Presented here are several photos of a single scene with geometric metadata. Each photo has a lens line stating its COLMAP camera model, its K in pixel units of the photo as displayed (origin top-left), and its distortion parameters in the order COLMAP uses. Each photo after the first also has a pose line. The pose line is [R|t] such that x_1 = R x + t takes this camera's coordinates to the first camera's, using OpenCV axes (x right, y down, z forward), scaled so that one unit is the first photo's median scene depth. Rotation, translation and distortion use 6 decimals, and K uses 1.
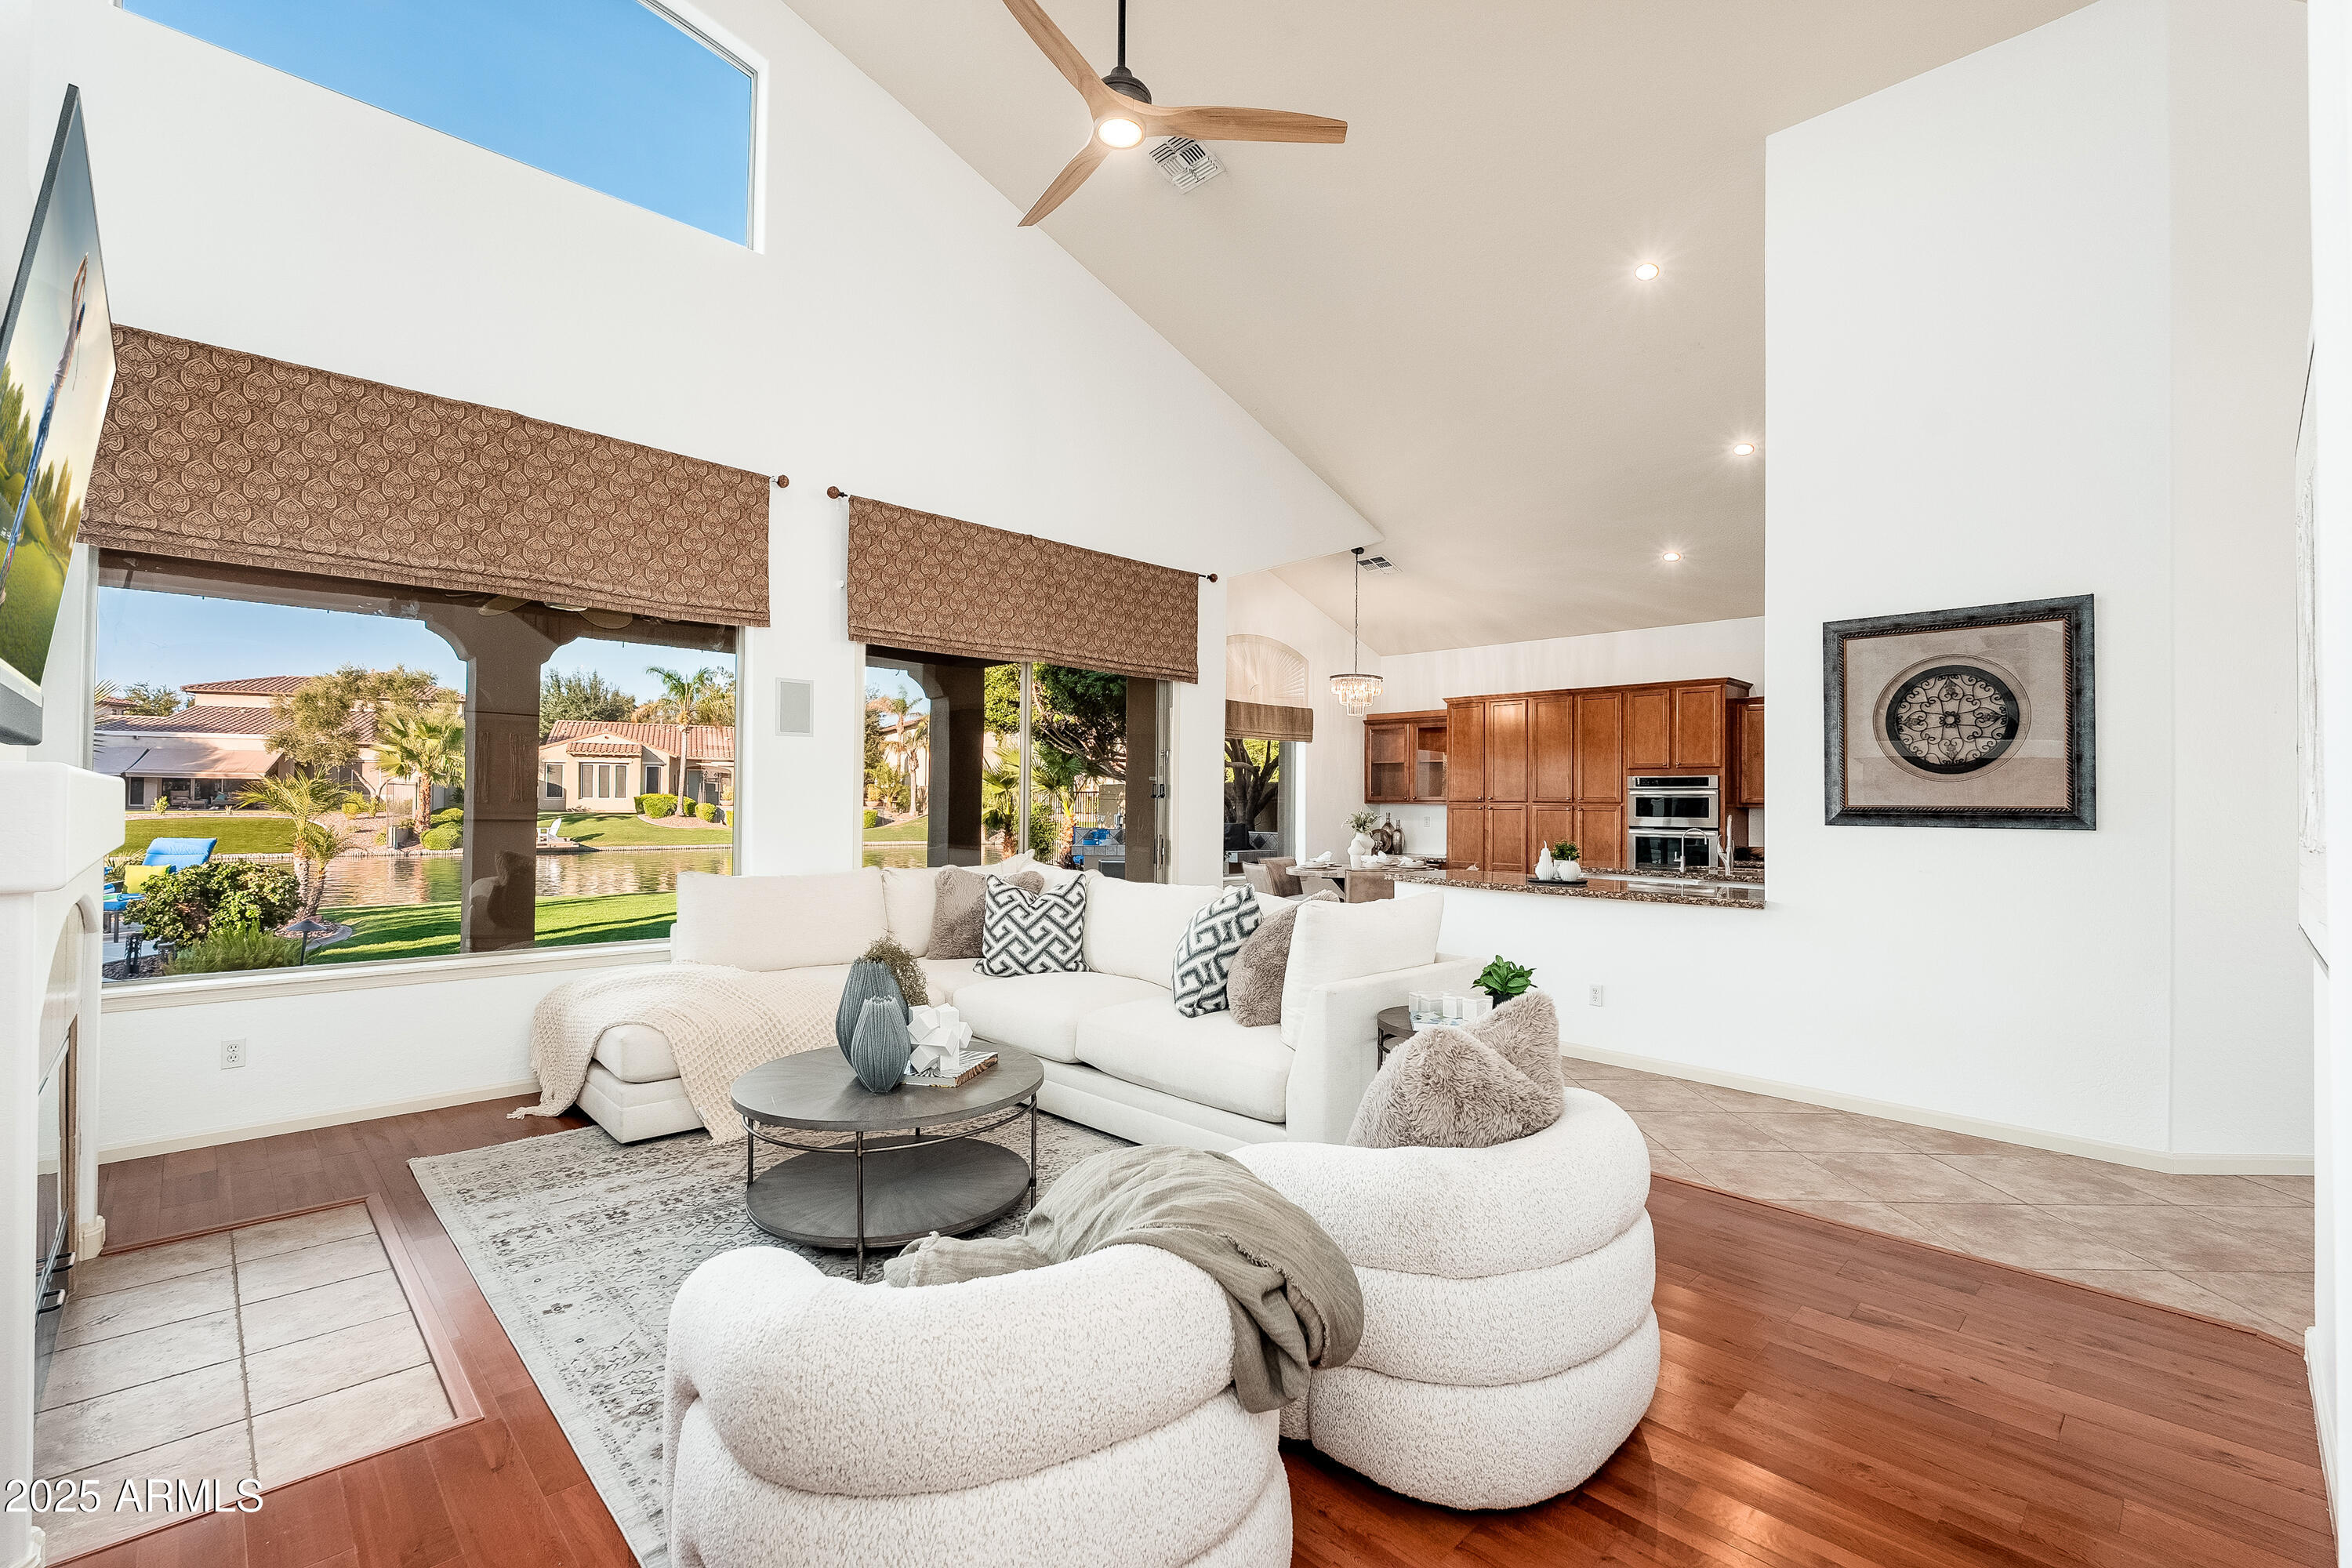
lens RADIAL K [[1023.2, 0, 1176.0], [0, 1023.2, 784.0], [0, 0, 1]] dist [-0.001788, -0.000181]
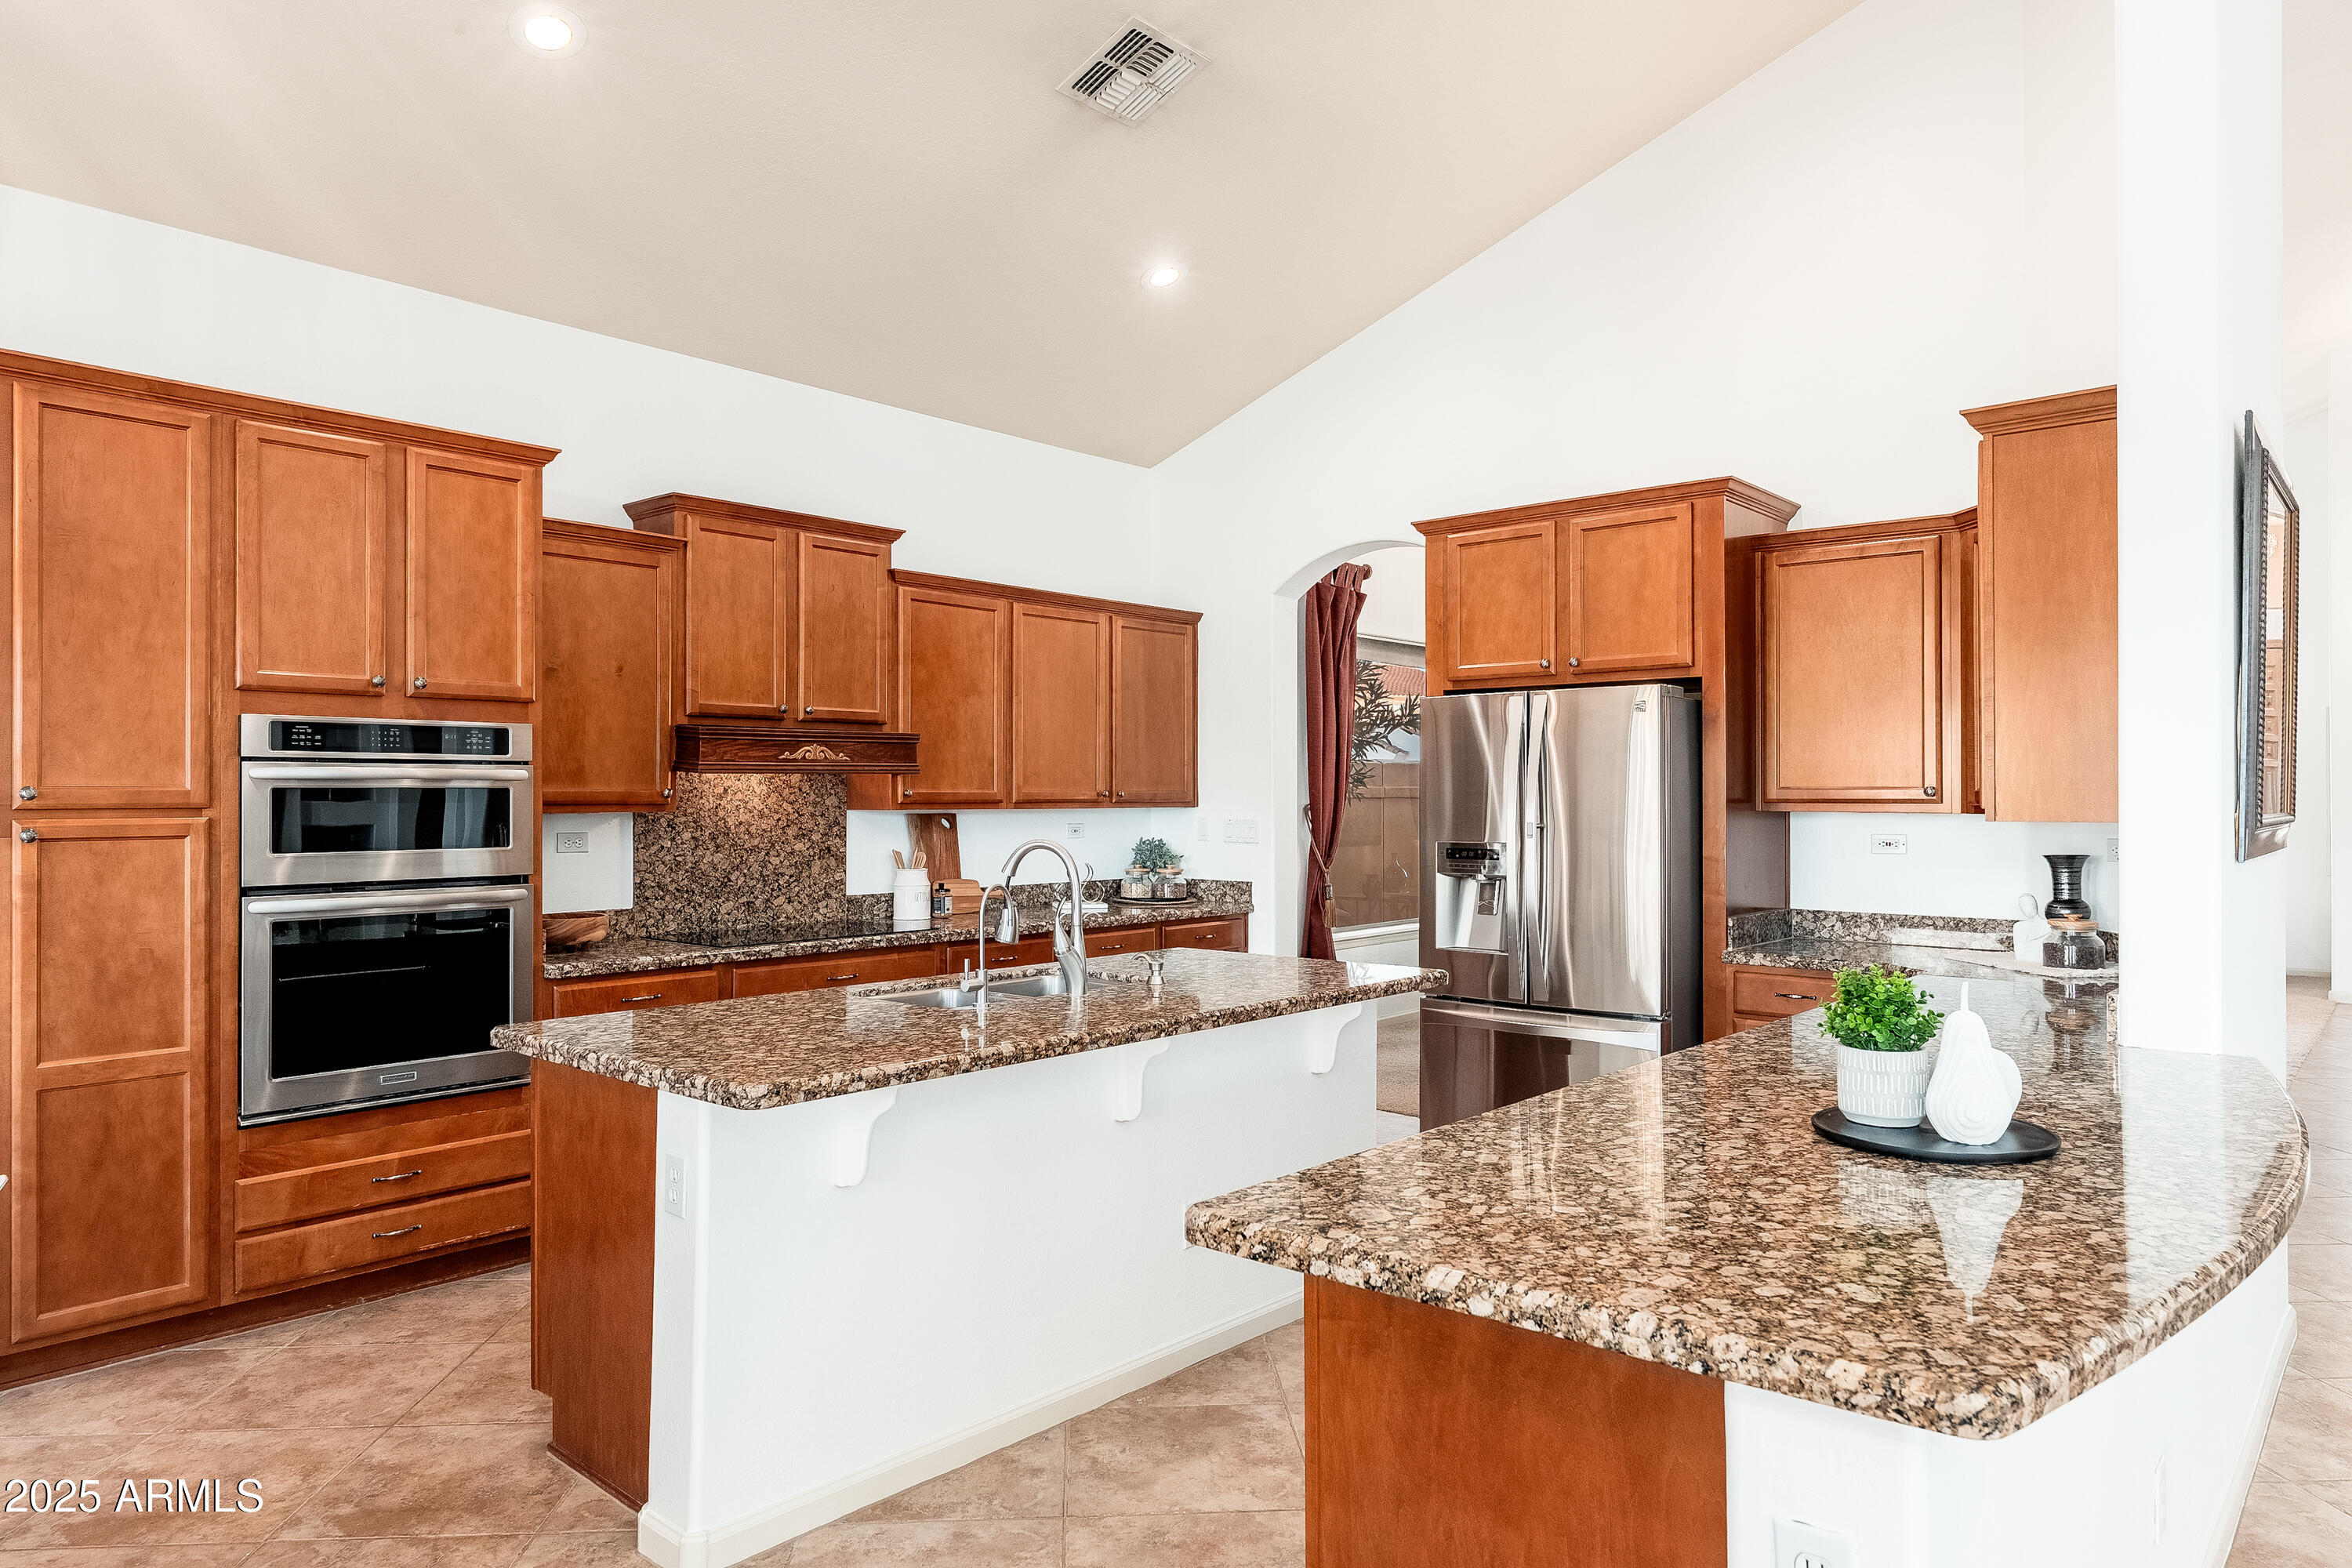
lens RADIAL K [[1452.5, 0, 1176.0], [0, 1452.5, 784.0], [0, 0, 1]] dist [-0.002451, -0.000553]
pose [[-0.077285, -0.004497, 0.996999, 0.021056], [-0.017706, 0.999838, 0.003137, 0.007649], [-0.996852, -0.017410, -0.077353, 0.966182]]
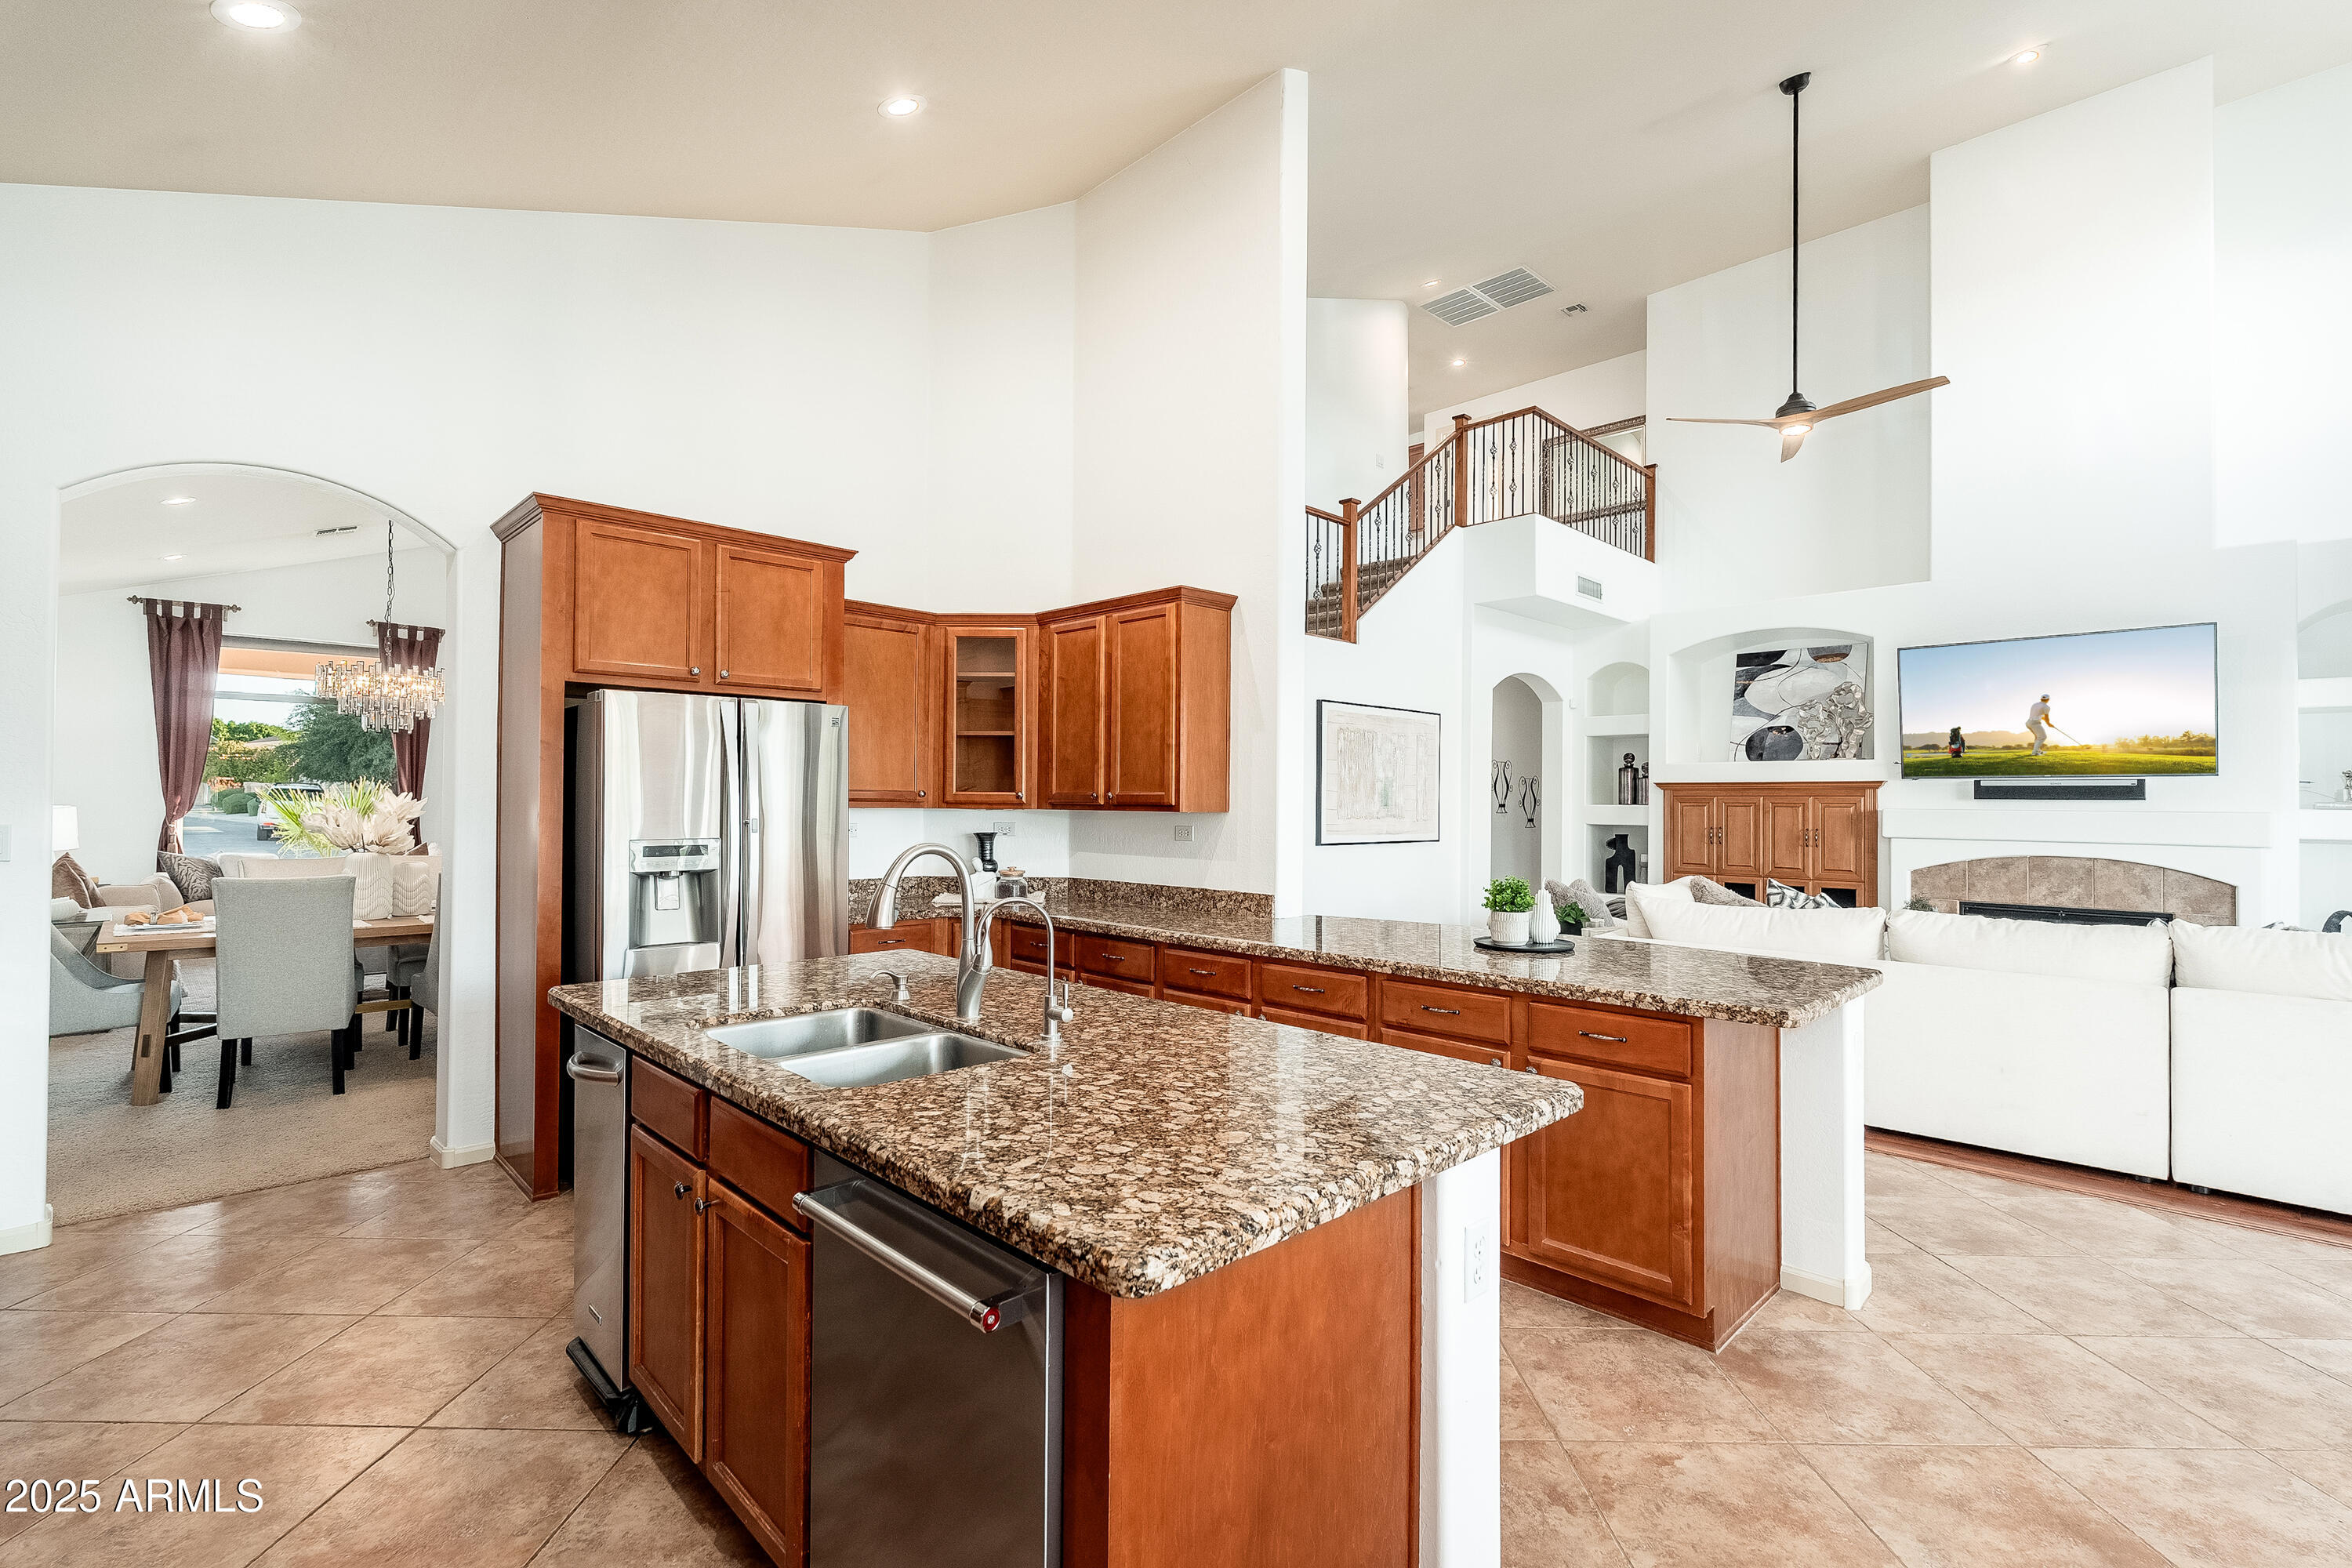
lens RADIAL K [[1060.5, 0, 1176.0], [0, 1060.5, 784.0], [0, 0, 1]] dist [-0.005593, 0.000424]
pose [[-0.999797, -0.019755, -0.003903, 0.459364], [-0.019613, 0.999243, -0.033594, 0.020554], [0.004563, -0.033510, -0.999428, 1.283320]]
